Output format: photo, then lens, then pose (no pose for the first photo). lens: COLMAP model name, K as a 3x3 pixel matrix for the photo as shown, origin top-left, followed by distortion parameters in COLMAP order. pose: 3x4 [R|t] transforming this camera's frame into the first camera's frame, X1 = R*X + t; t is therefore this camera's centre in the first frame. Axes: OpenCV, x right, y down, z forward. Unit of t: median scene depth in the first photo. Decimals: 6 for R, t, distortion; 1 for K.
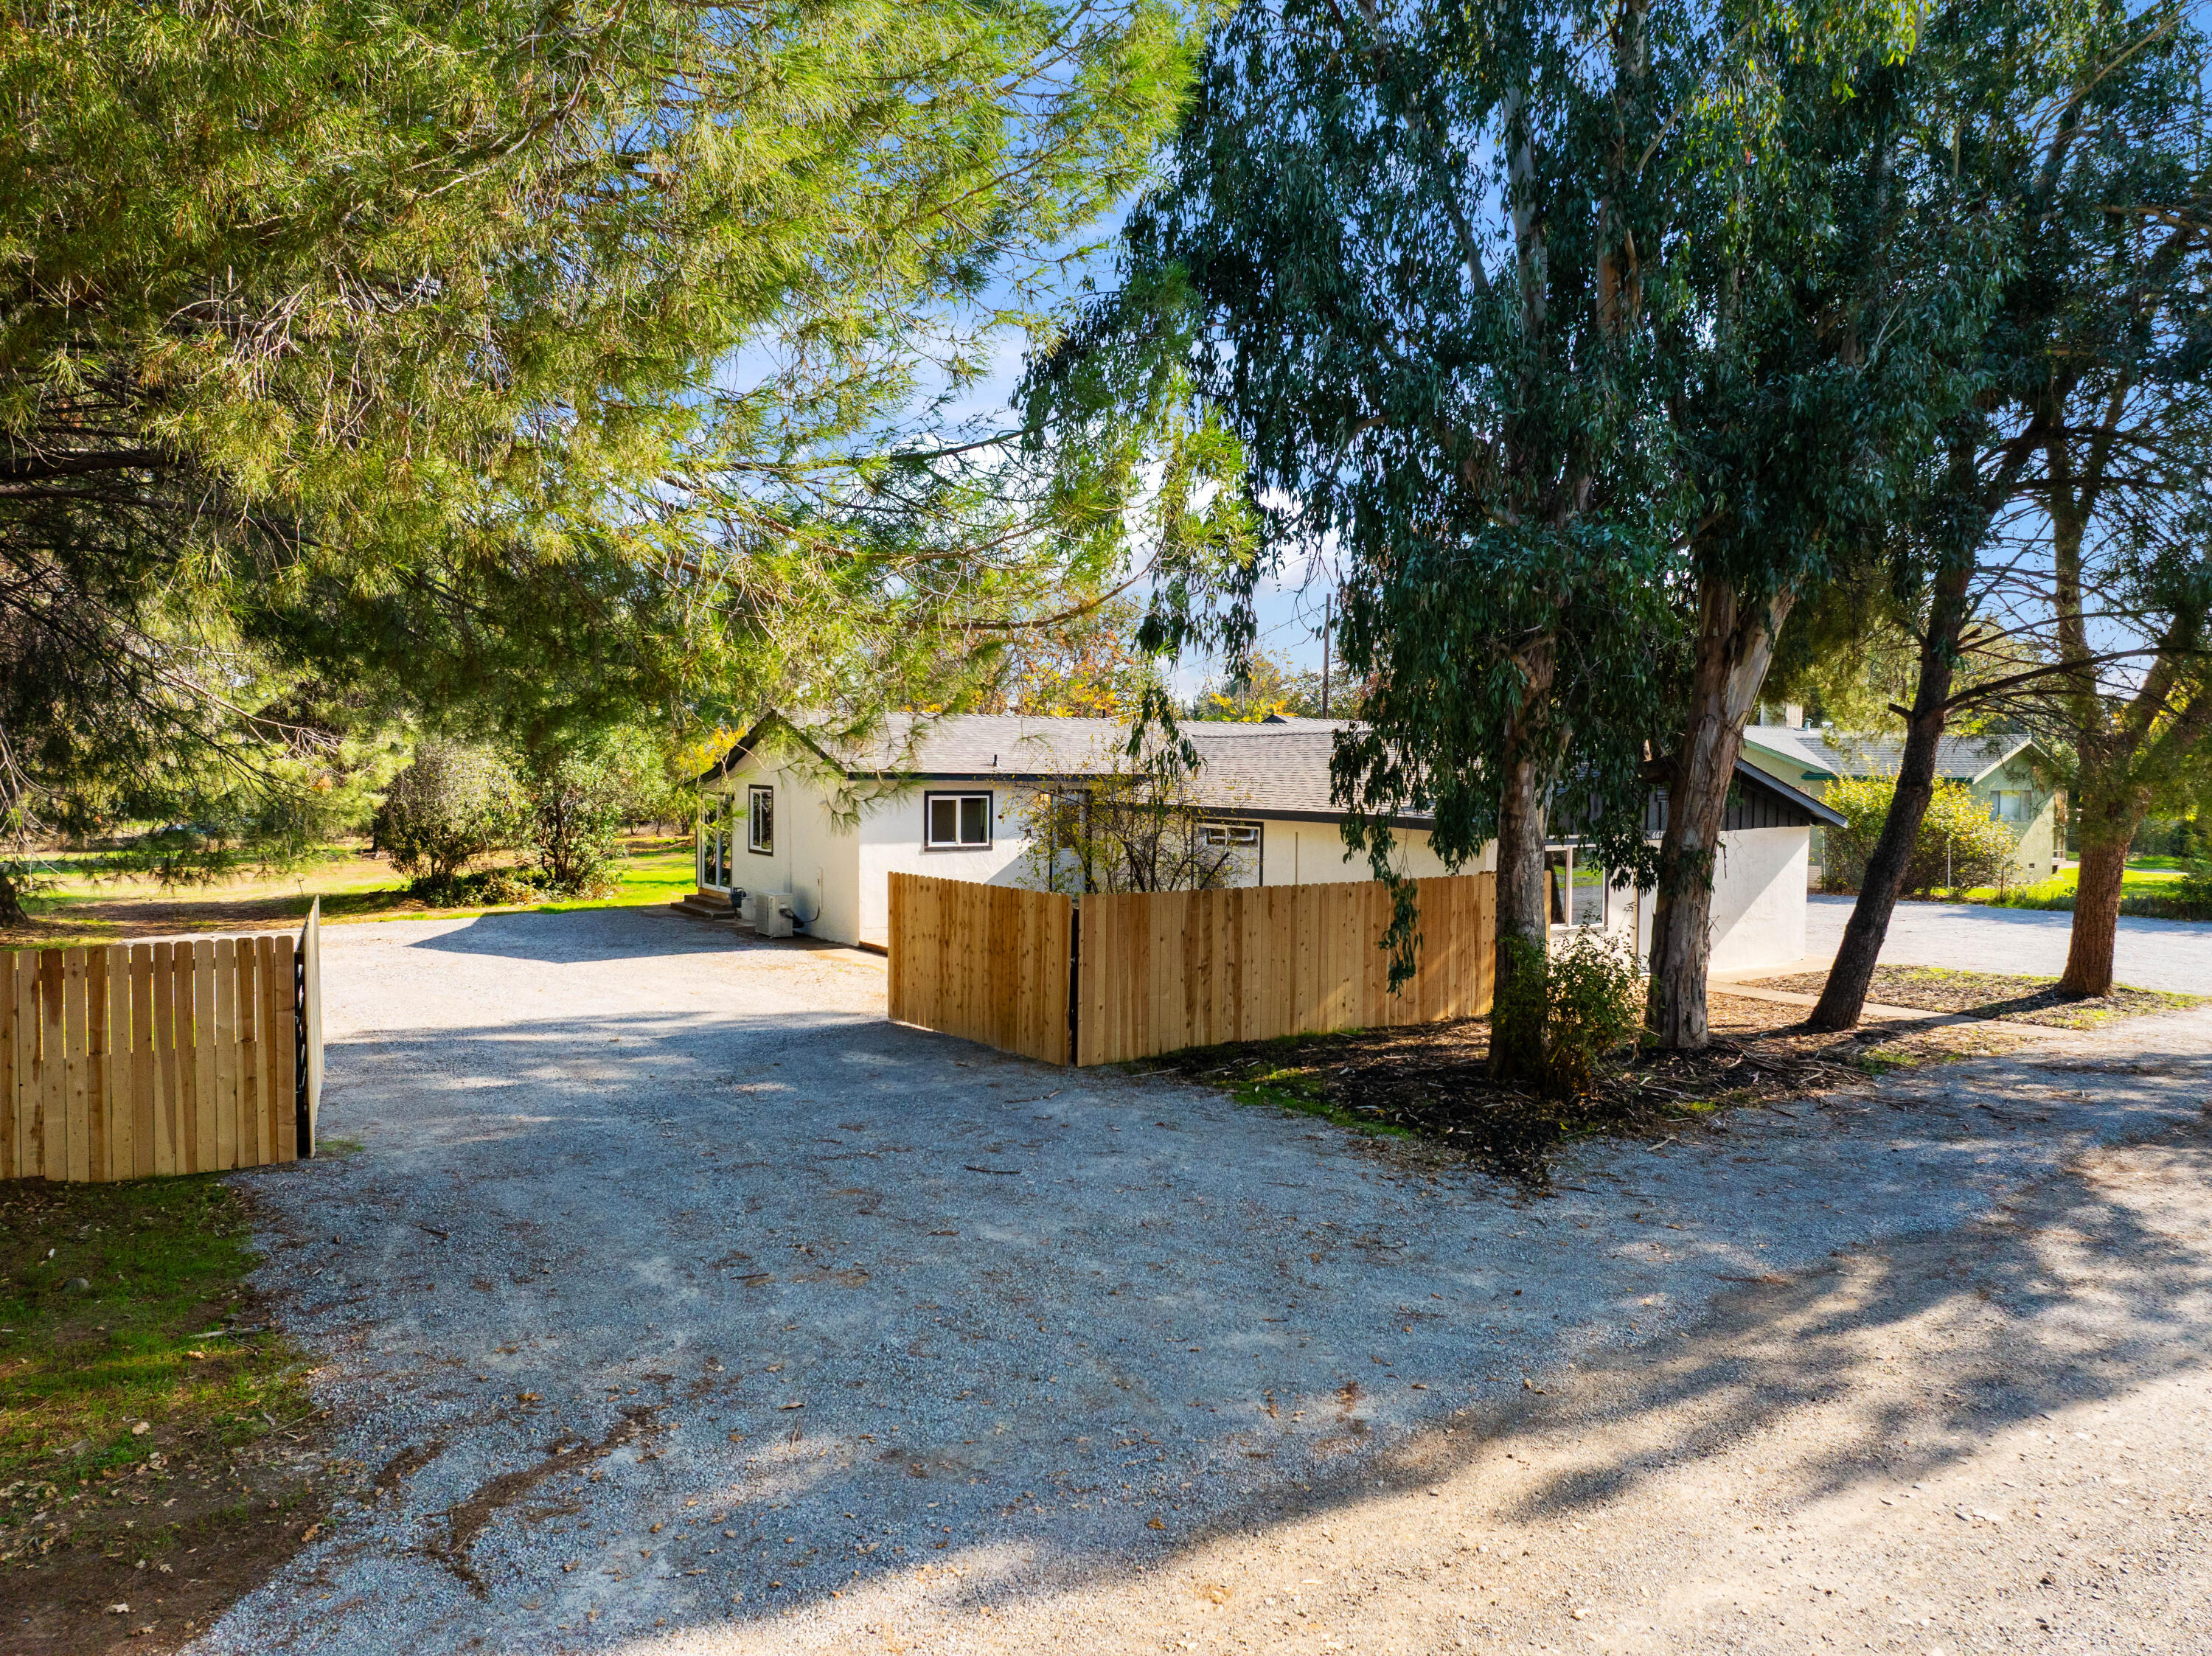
lens RADIAL K [[1539.3, 0, 1096.3], [0, 1539.3, 816.8], [0, 0, 1]] dist [-0.051961, 0.016019]
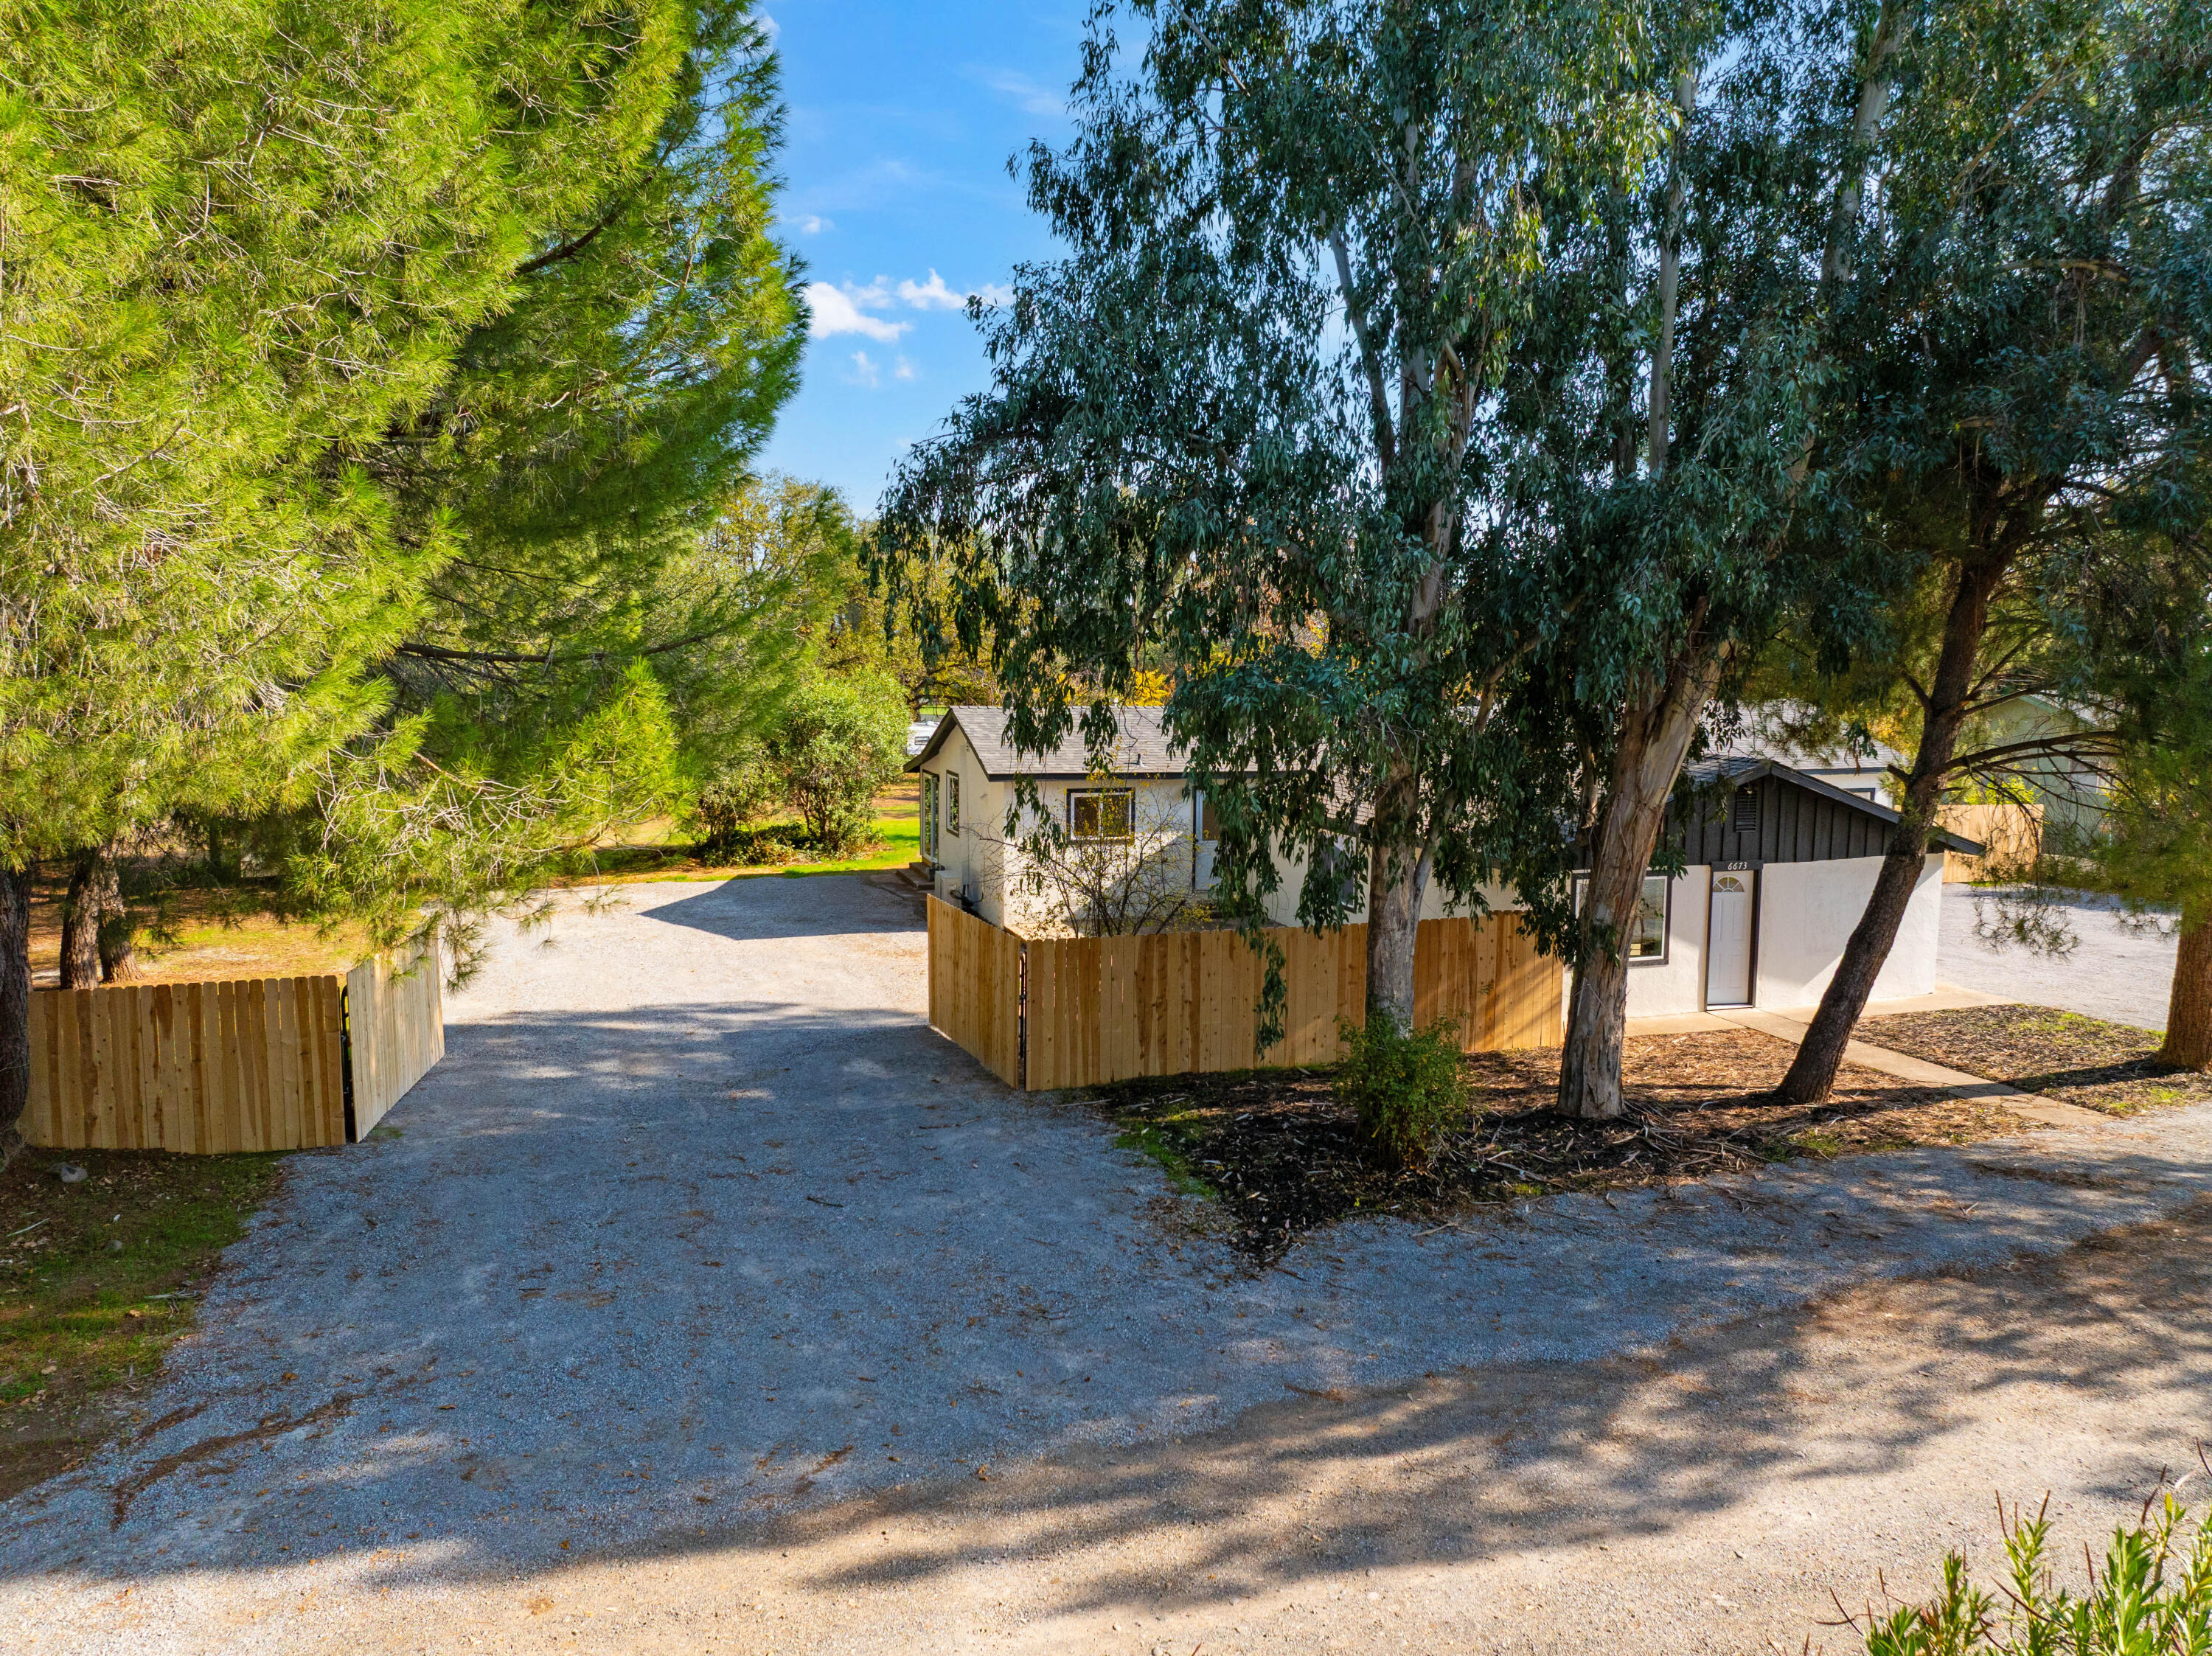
lens RADIAL K [[1539.3, 0, 1106.7], [0, 1539.3, 831.1], [0, 0, 1]] dist [-0.051961, 0.016019]
pose [[0.963547, 0.026070, -0.266265, 0.518220], [-0.007435, 0.997466, 0.070755, -0.163111], [0.267435, -0.066196, 0.961300, -0.074067]]
